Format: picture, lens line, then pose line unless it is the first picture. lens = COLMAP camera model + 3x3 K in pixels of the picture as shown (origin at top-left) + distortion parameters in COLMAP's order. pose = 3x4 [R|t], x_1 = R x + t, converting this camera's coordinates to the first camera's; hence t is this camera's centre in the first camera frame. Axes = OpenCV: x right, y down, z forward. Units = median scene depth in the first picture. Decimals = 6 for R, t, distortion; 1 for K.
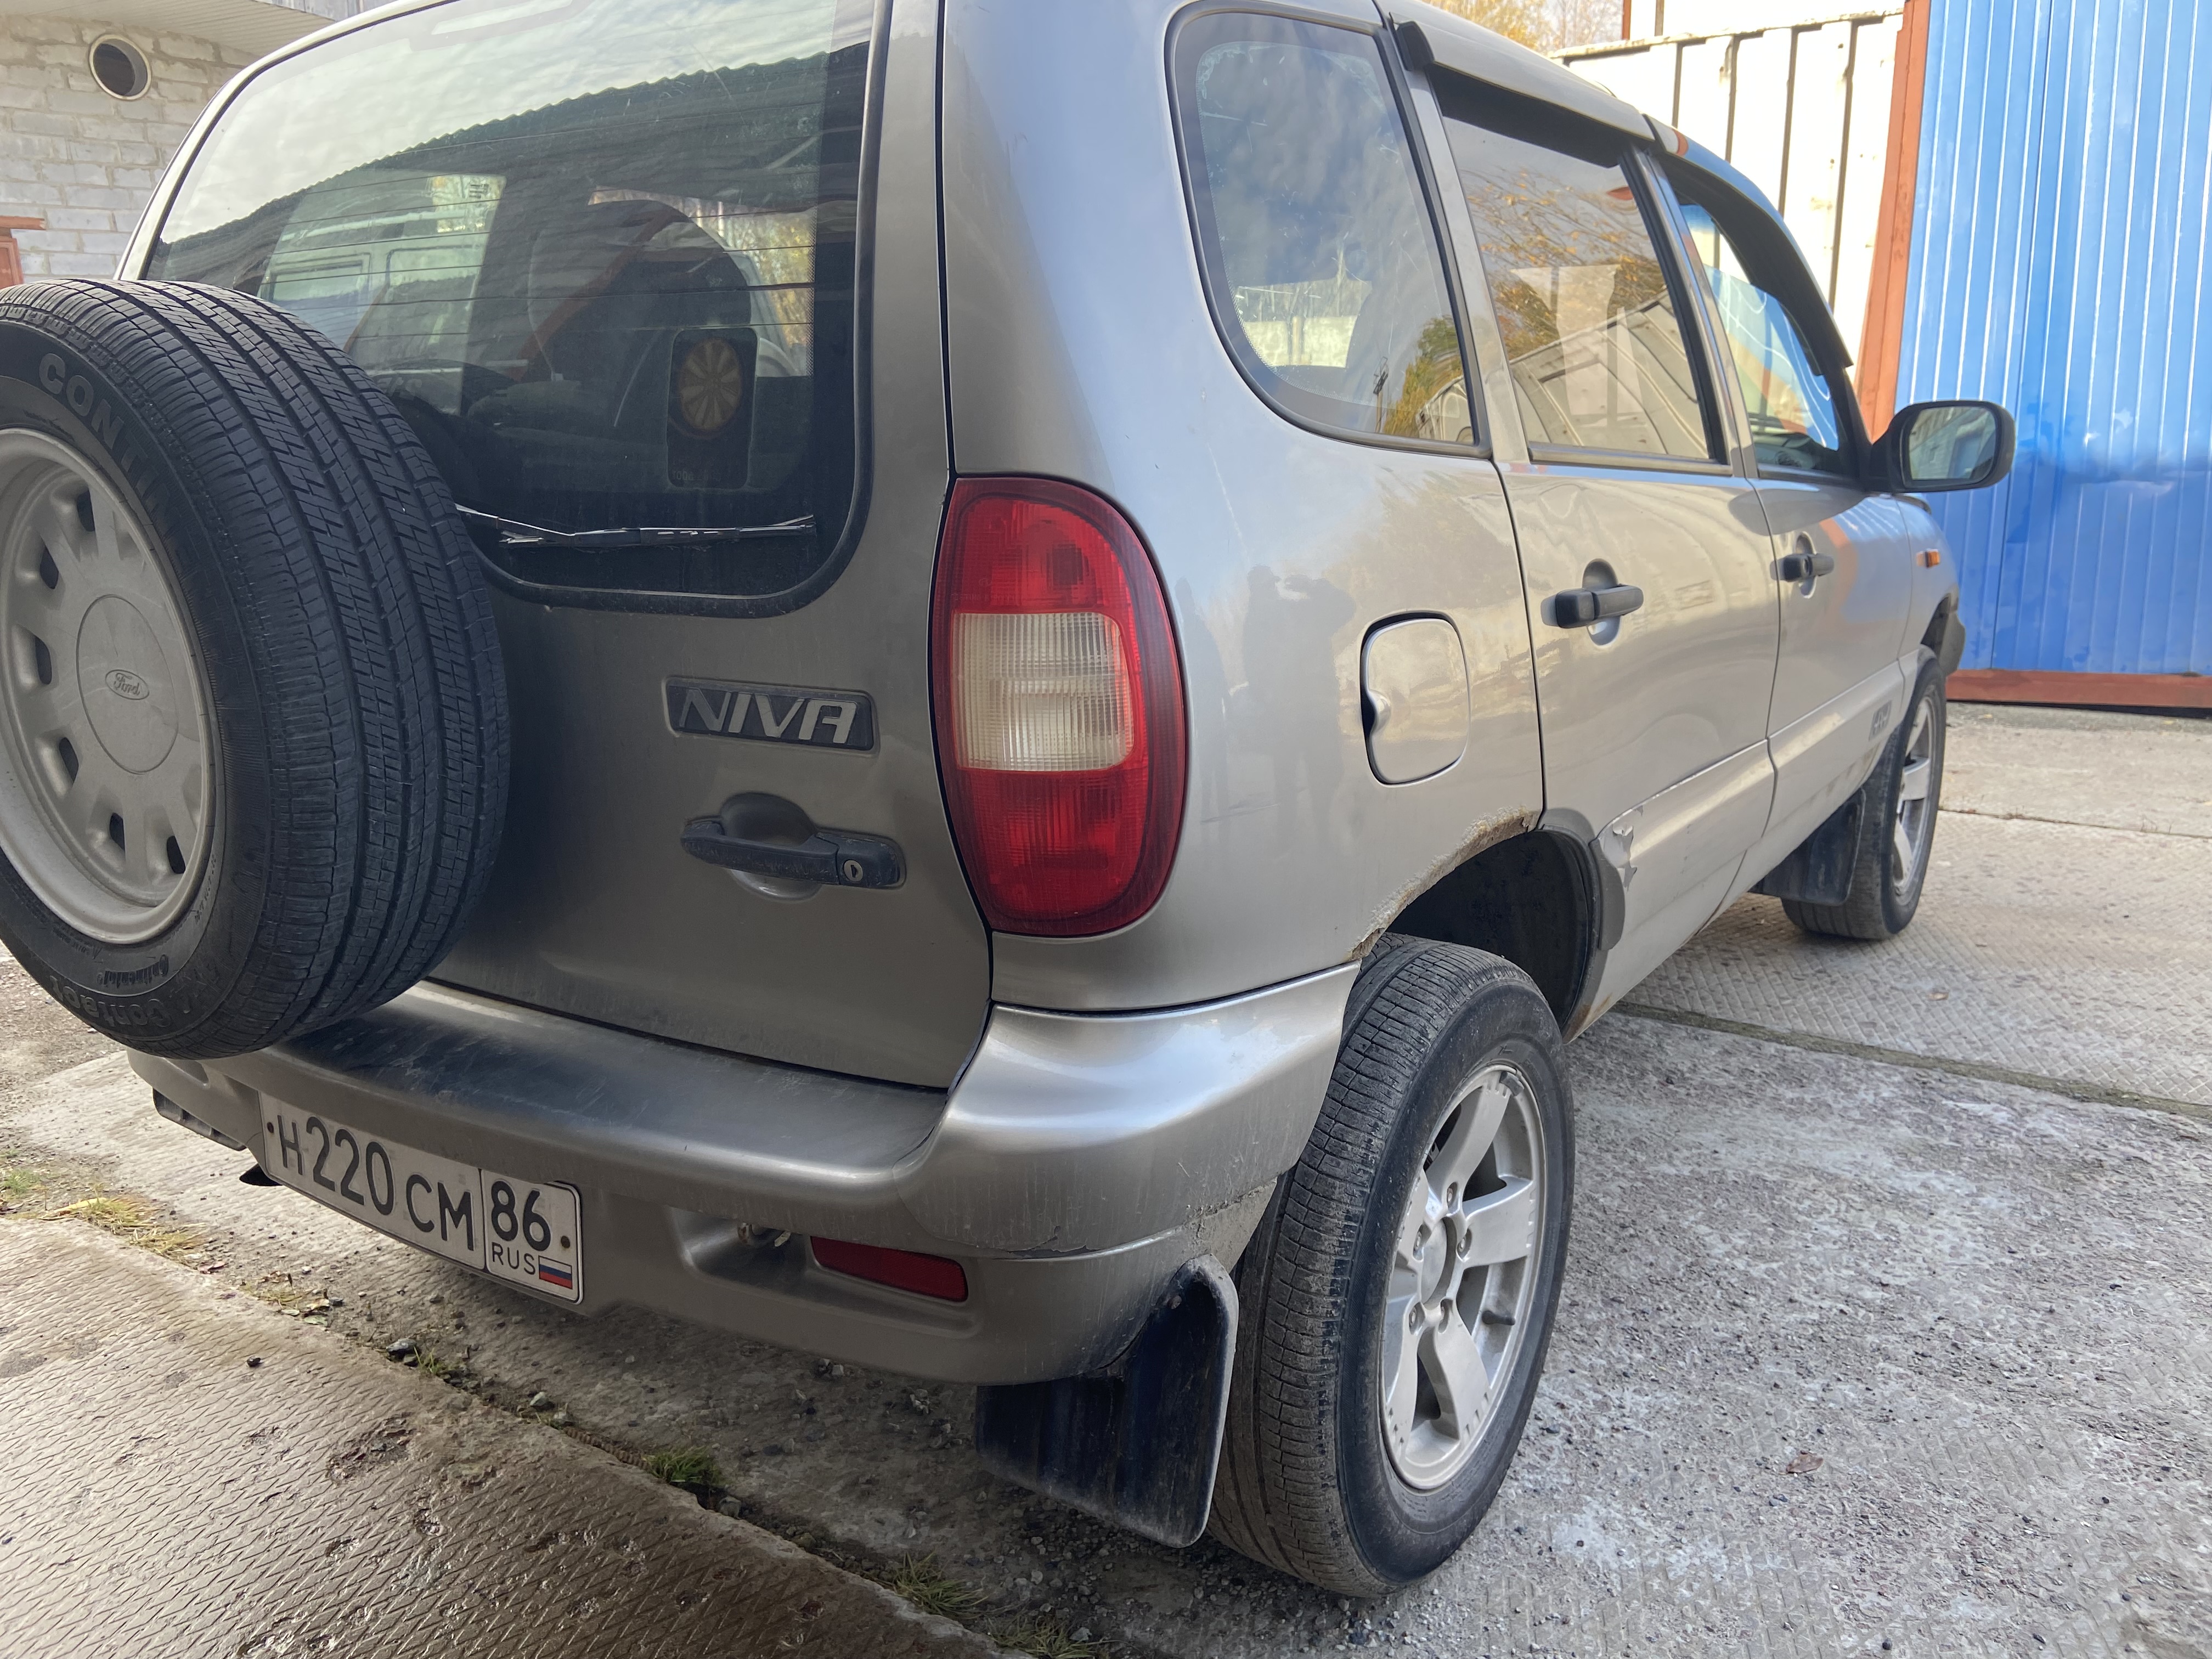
lens RADIAL K [[1704.1, 0, 1100.6], [0, 1704.1, 822.6], [0, 0, 1]] dist [0.033592, -0.048540]
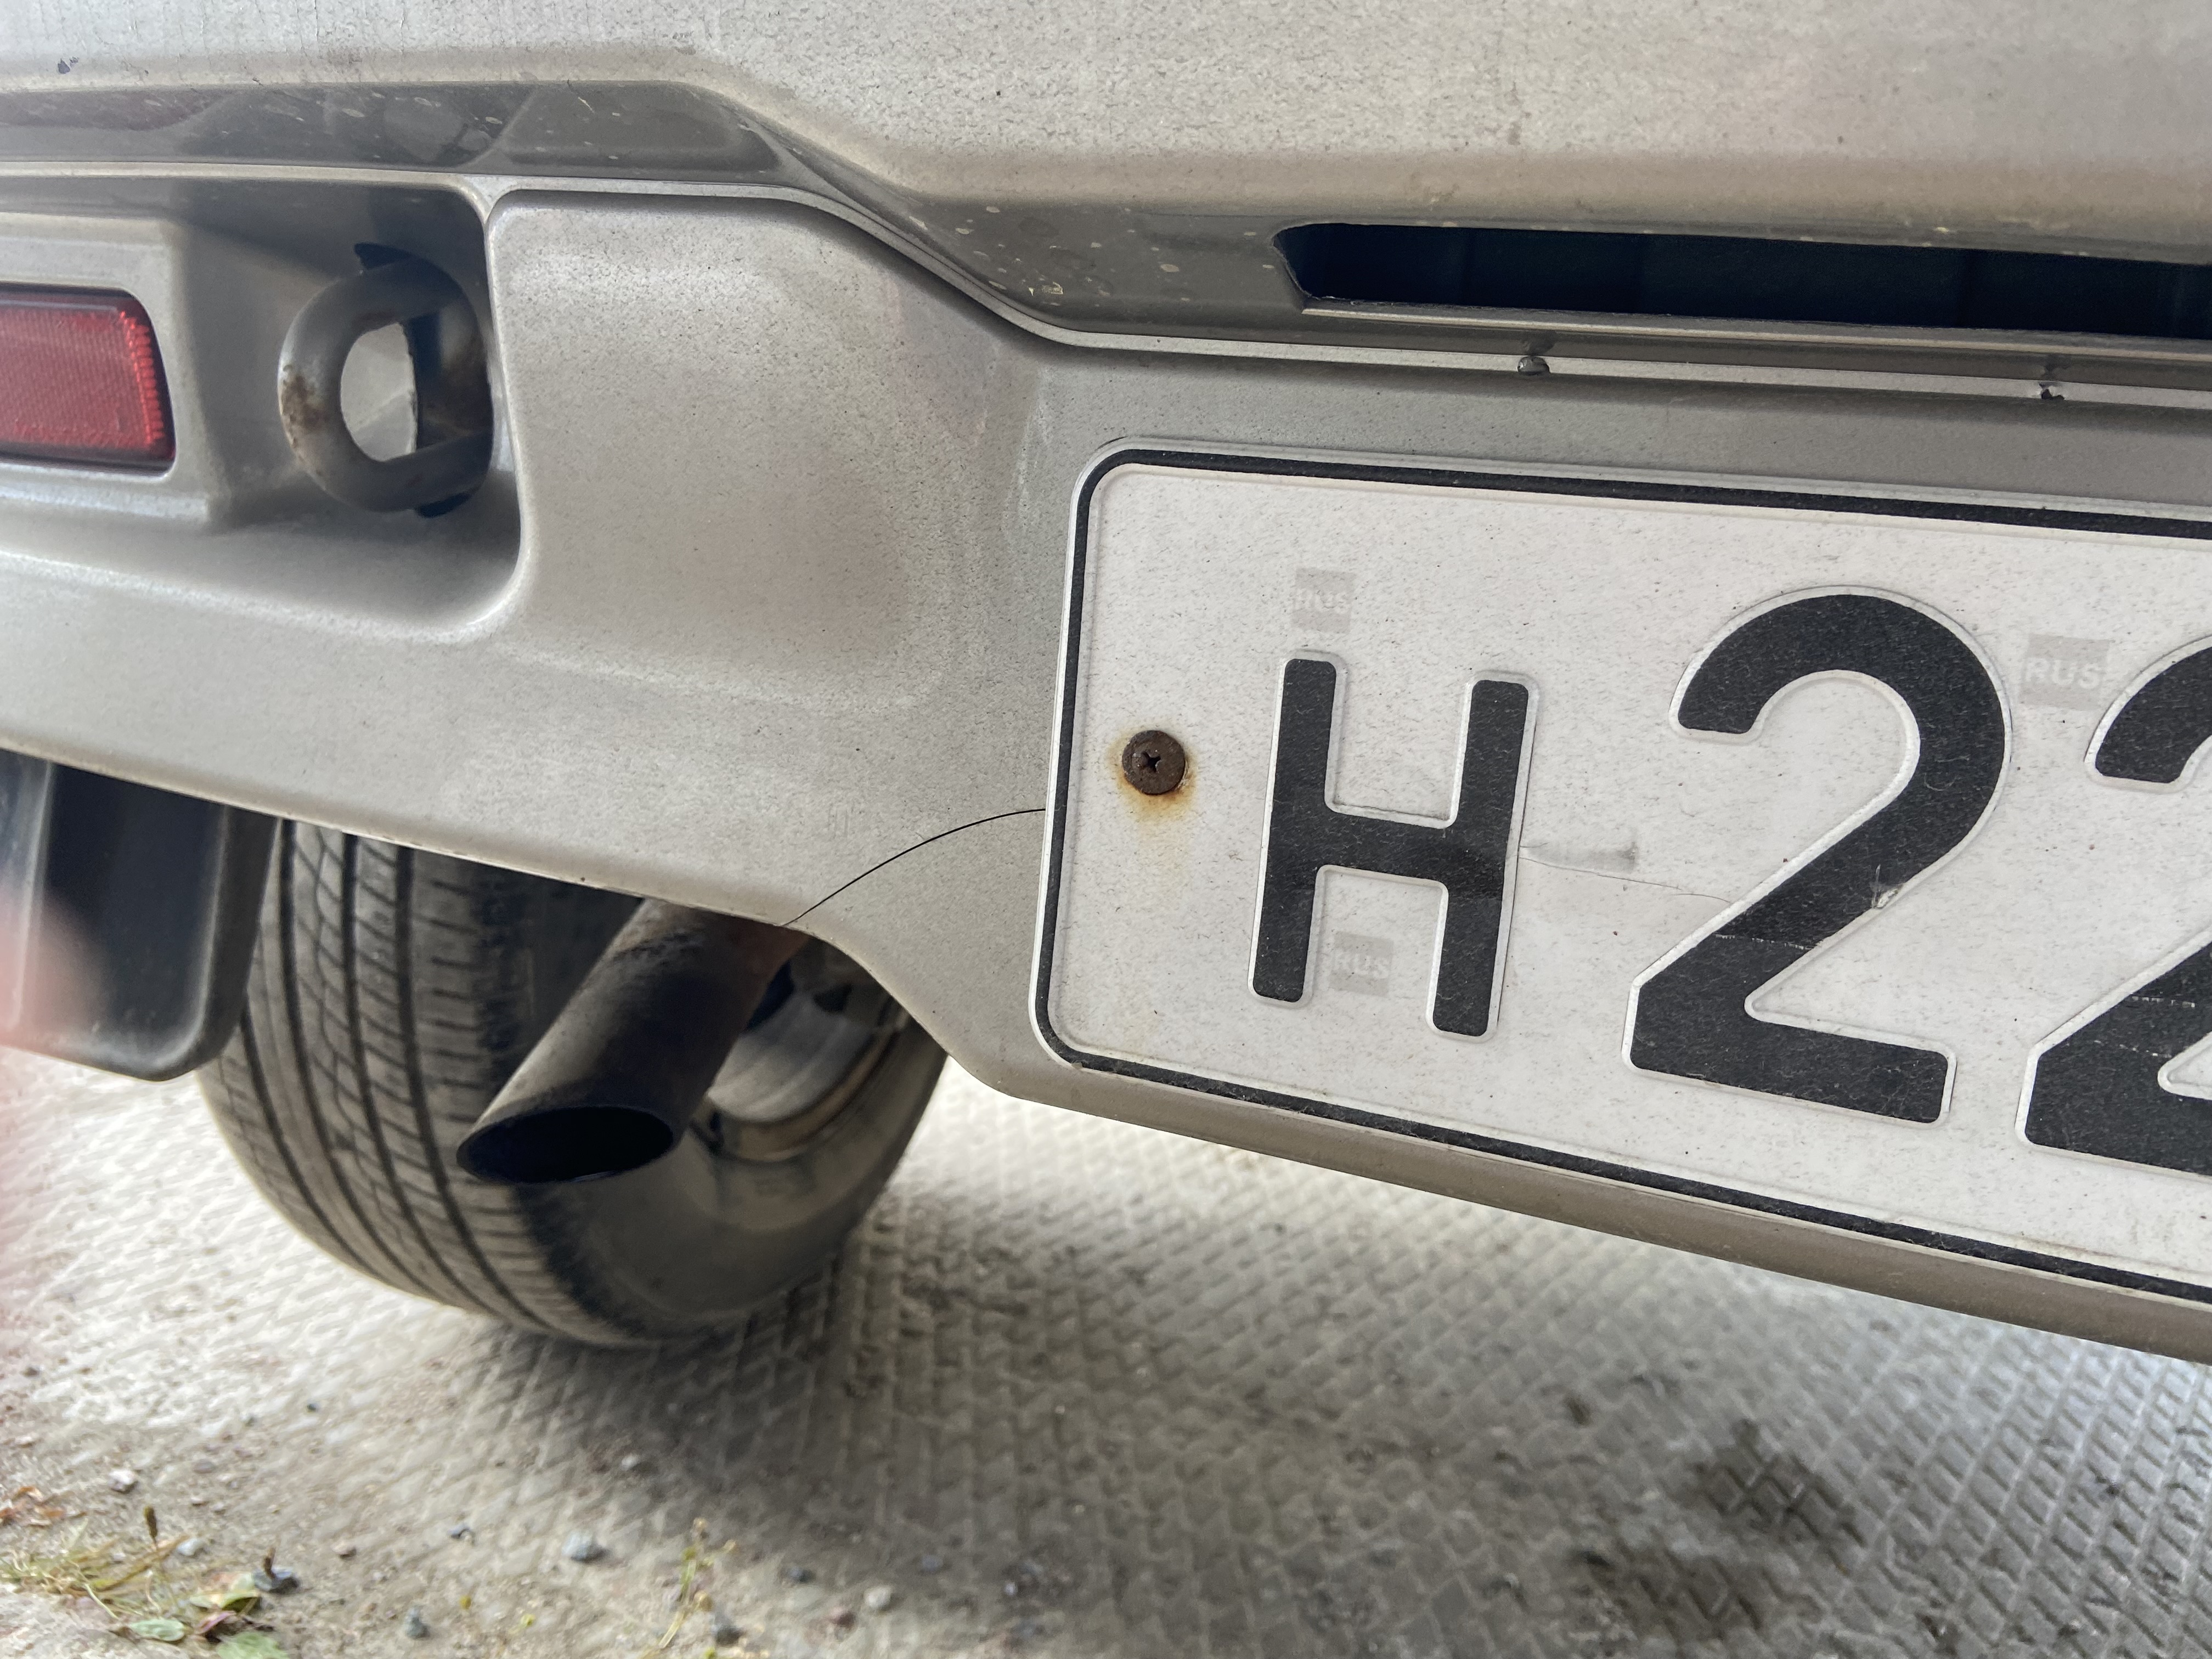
lens RADIAL K [[1704.1, 0, 1113.0], [0, 1704.1, 821.0], [0, 0, 1]] dist [0.033592, -0.048540]
pose [[0.949917, 0.056692, 0.307316, -1.915329], [-0.041466, 0.997577, -0.055857, 0.686130], [-0.309739, 0.040317, 0.949967, 2.981876]]
